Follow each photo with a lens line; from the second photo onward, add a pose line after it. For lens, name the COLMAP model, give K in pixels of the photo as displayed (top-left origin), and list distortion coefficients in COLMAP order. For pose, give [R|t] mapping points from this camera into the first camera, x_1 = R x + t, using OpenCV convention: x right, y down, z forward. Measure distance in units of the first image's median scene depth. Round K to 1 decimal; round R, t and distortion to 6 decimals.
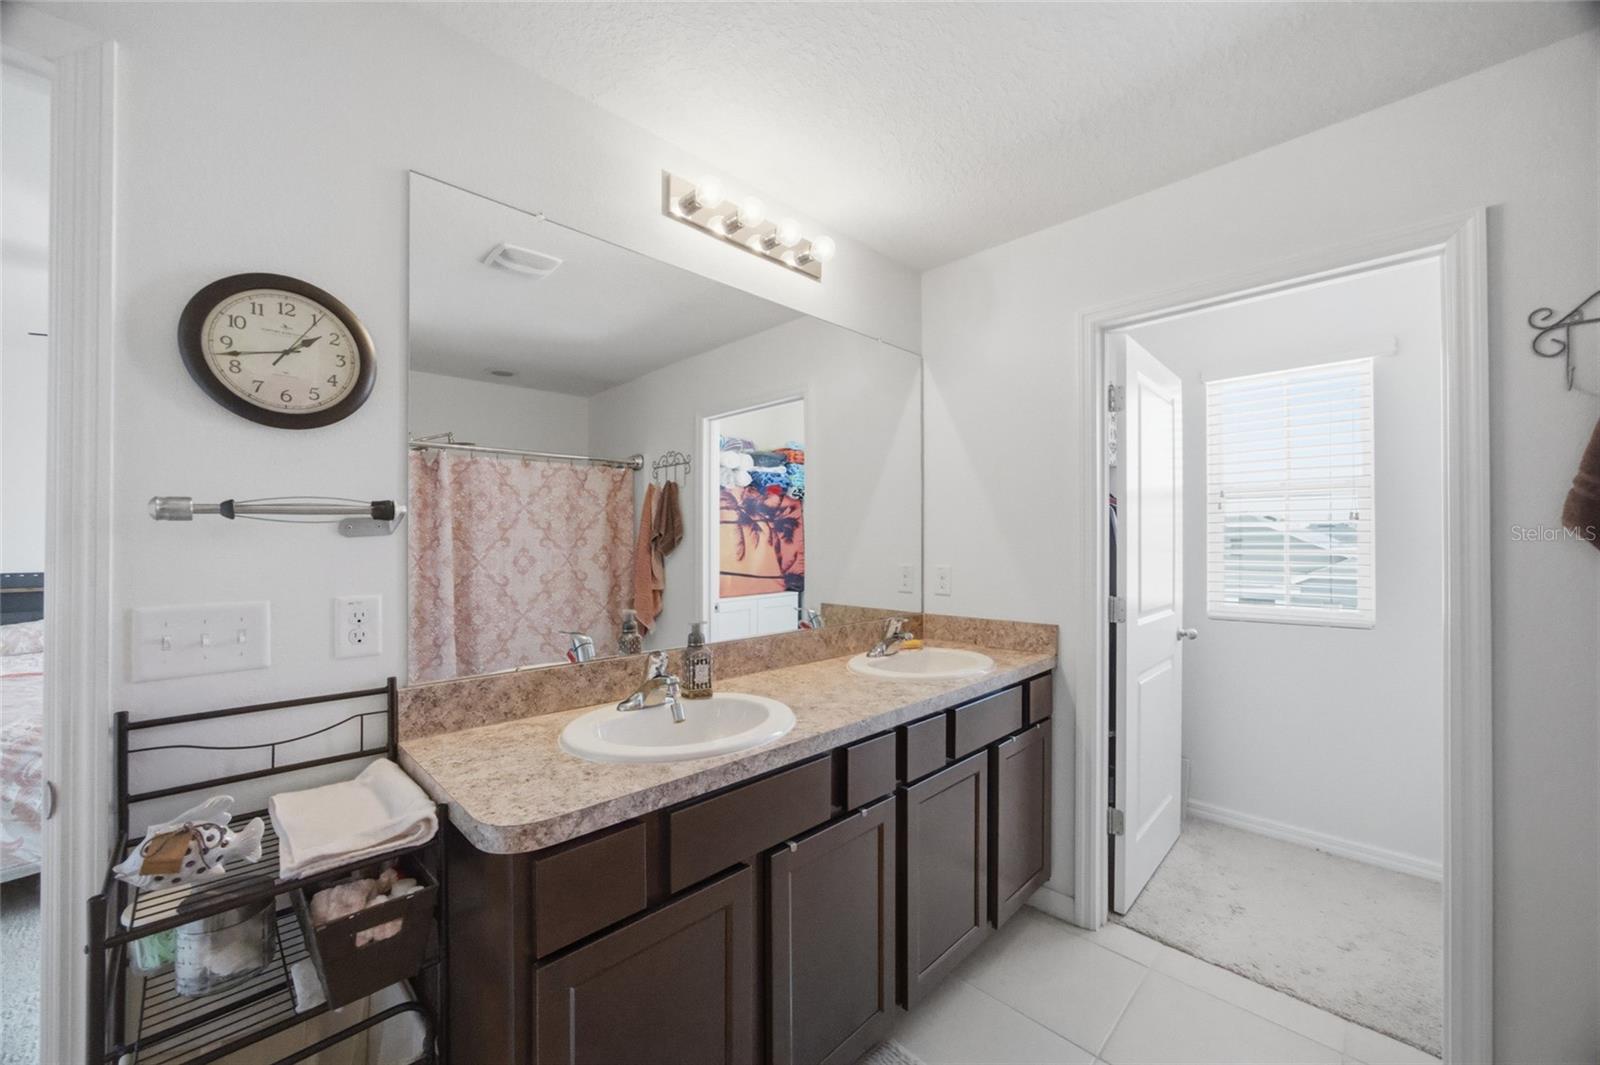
lens RADIAL K [[612.0, 0, 799.0], [0, 612.0, 536.9], [0, 0, 1]] dist [-0.028740, 0.010861]
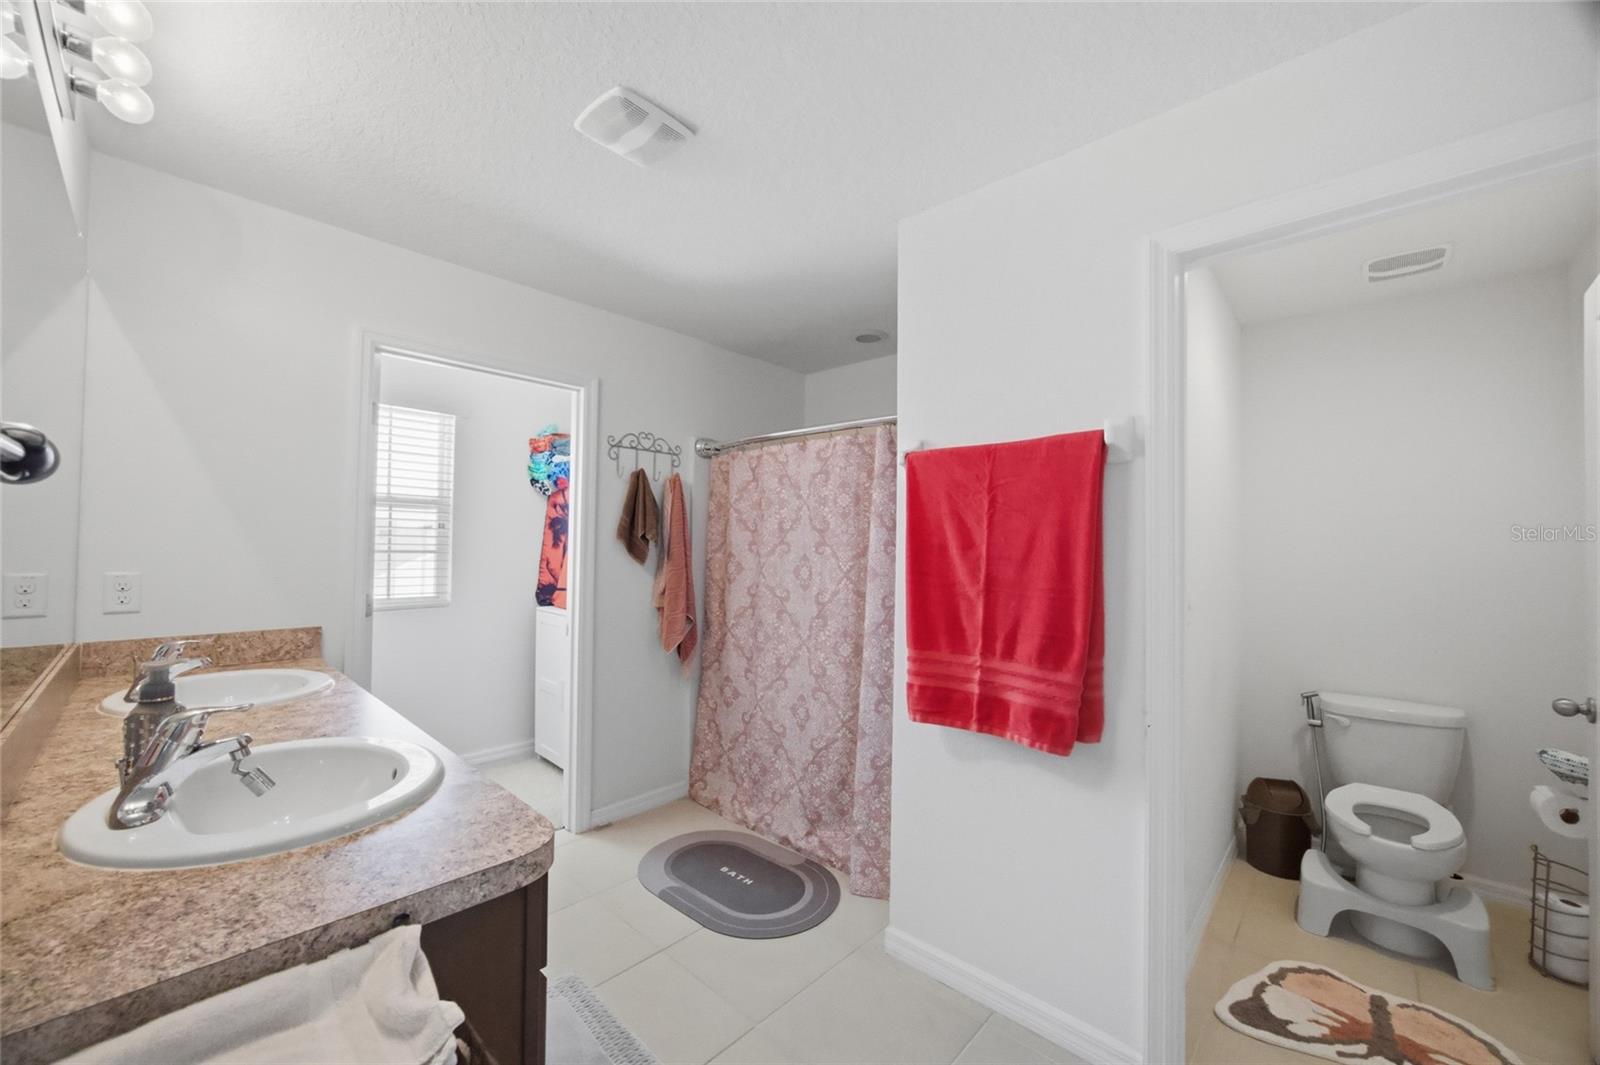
lens RADIAL K [[612.0, 0, 799.0], [0, 612.0, 536.9], [0, 0, 1]] dist [-0.028740, 0.010861]
pose [[-0.037441, 0.021017, 0.999078, -0.931830], [-0.017772, 0.999607, -0.021694, 0.011042], [-0.999141, -0.018568, -0.037053, 0.414511]]
